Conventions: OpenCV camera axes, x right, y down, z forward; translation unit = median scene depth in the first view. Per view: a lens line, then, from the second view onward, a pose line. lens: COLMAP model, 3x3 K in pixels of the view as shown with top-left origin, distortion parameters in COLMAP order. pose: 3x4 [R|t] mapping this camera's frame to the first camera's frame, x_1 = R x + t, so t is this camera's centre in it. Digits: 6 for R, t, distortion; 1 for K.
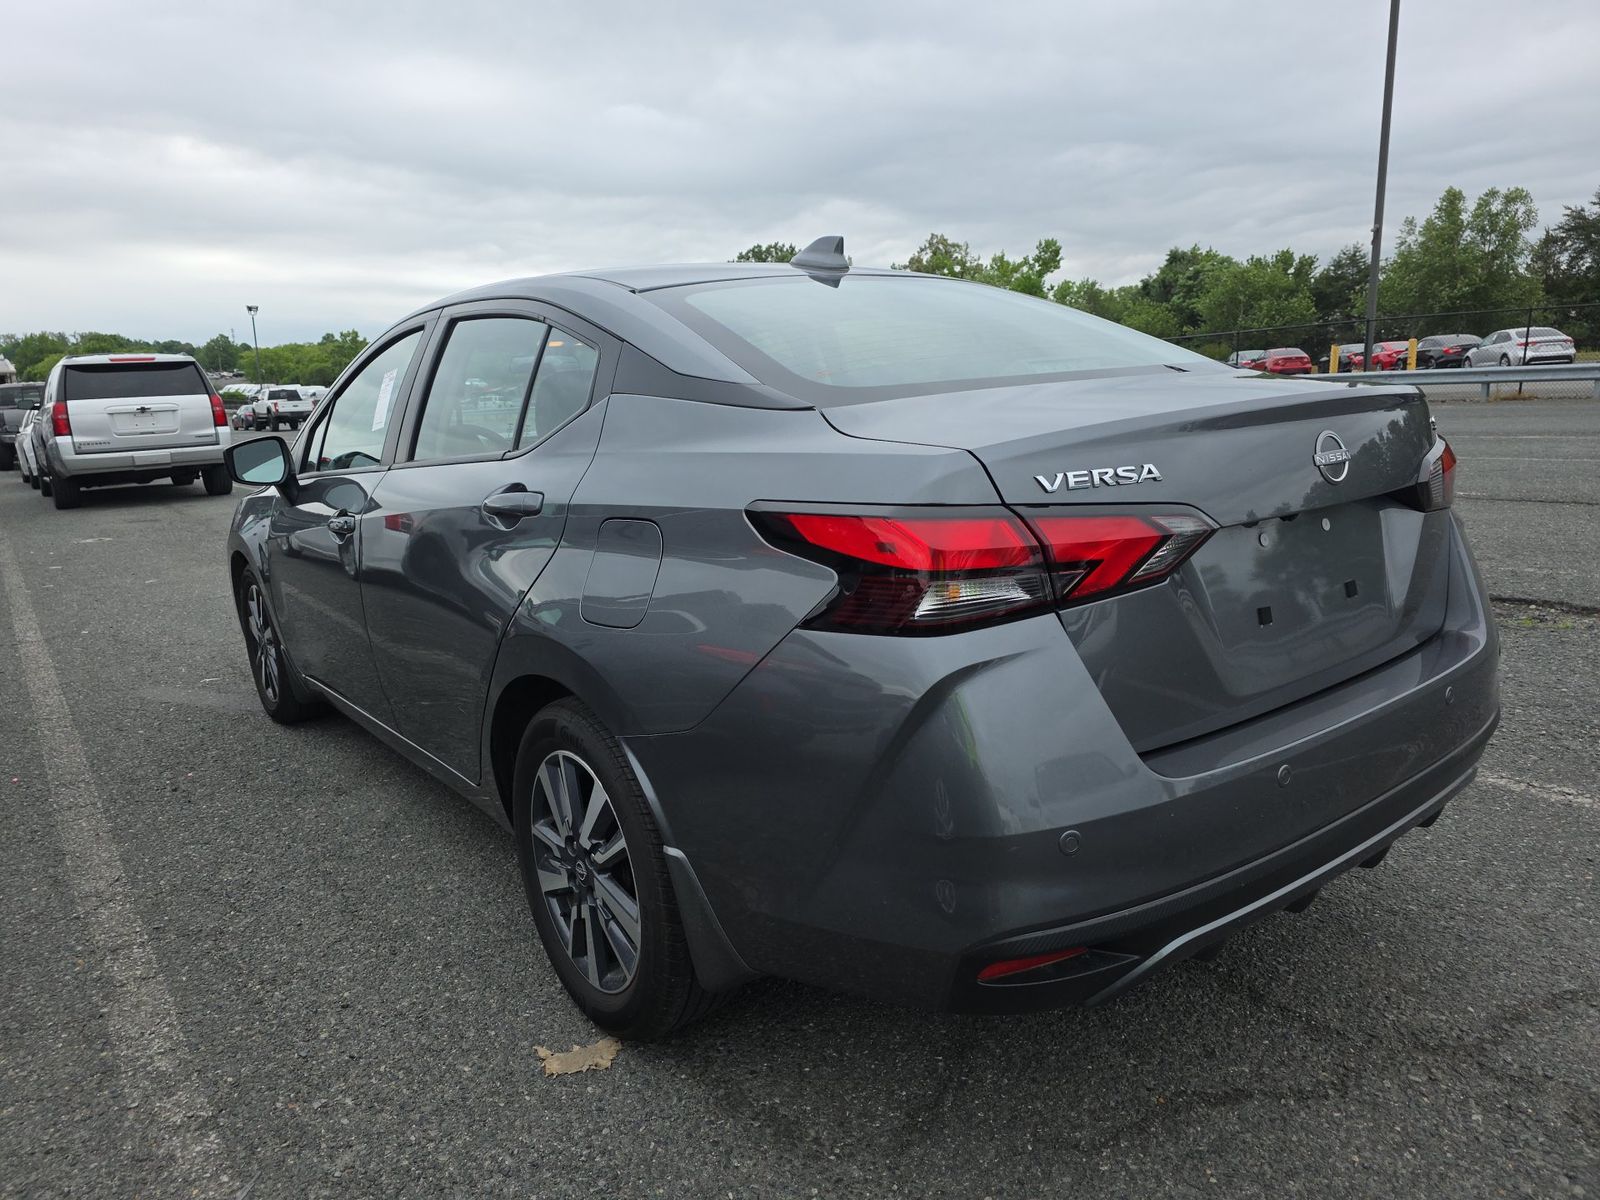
lens RADIAL K [[1091.3, 0, 794.2], [0, 1091.3, 607.2], [0, 0, 1]] dist [0.023628, -0.012872]
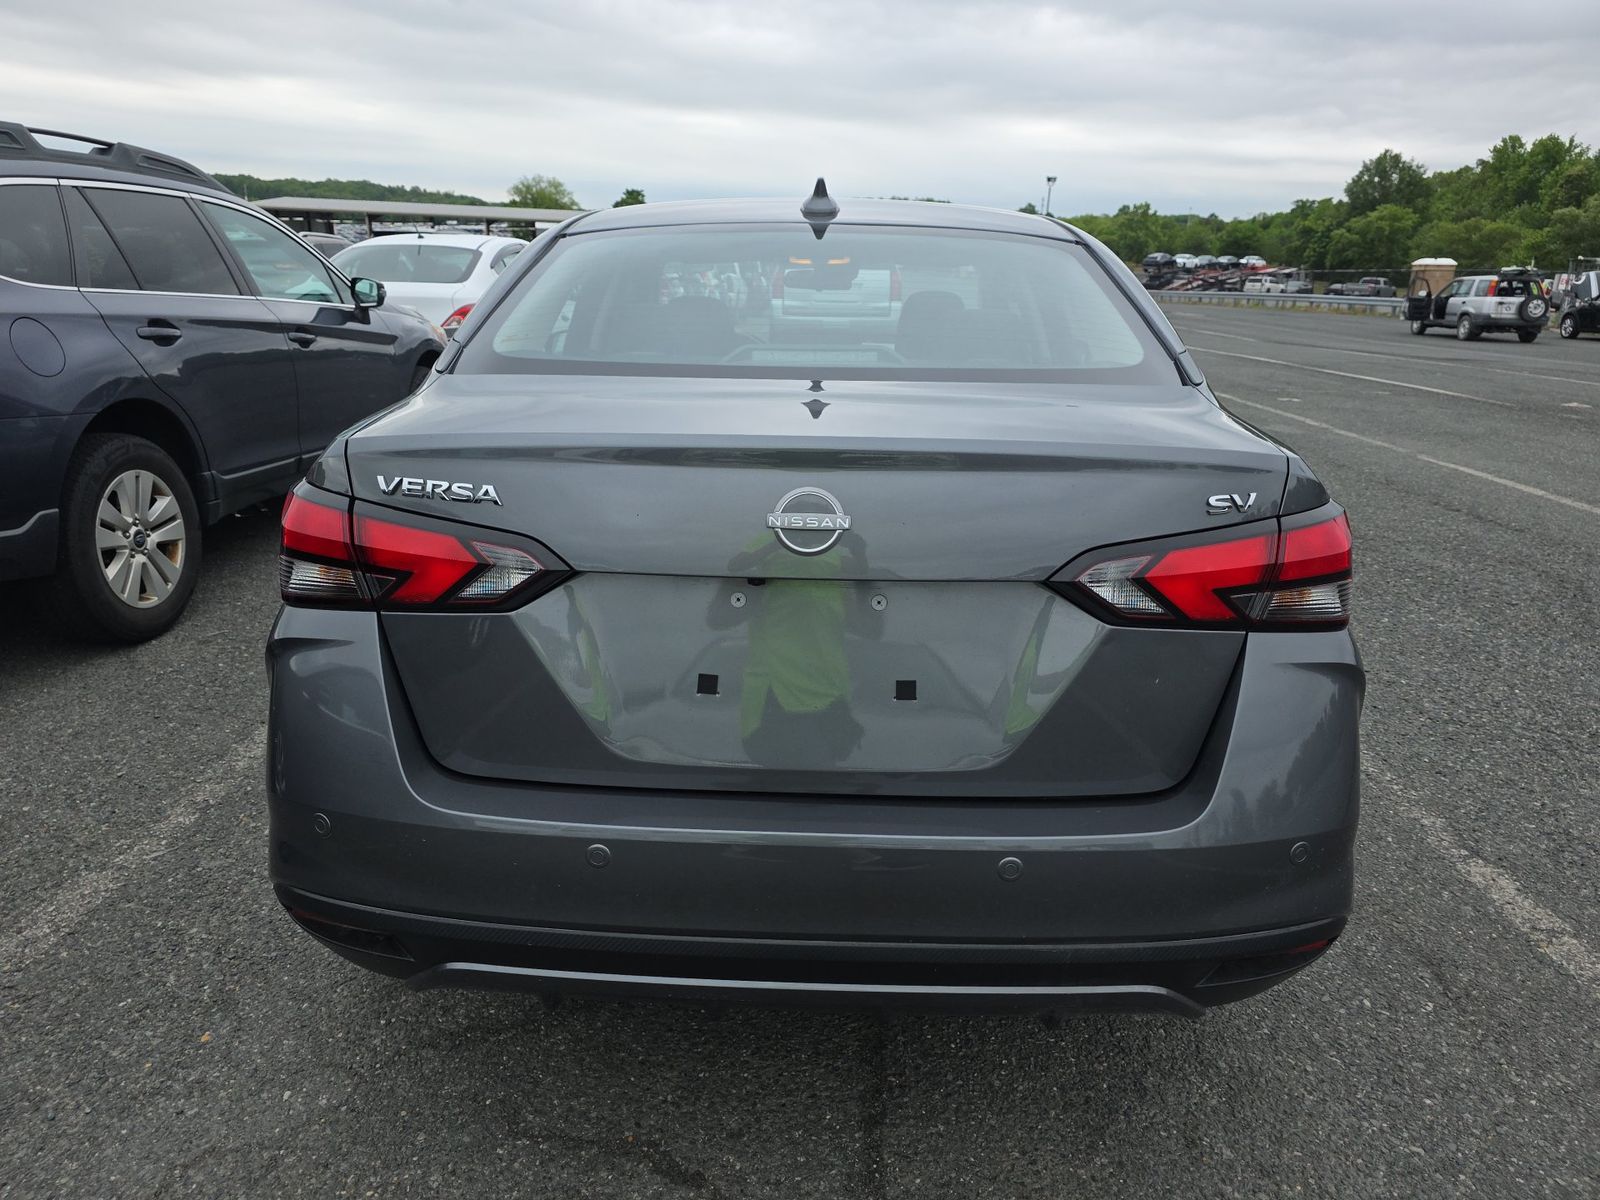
lens RADIAL K [[1091.3, 0, 796.8], [0, 1091.3, 606.2], [0, 0, 1]] dist [0.023628, -0.012872]
pose [[0.768185, 0.252131, -0.588491, 0.668227], [-0.188120, 0.967505, 0.168951, -0.143995], [0.611966, -0.019079, 0.790654, 0.252222]]
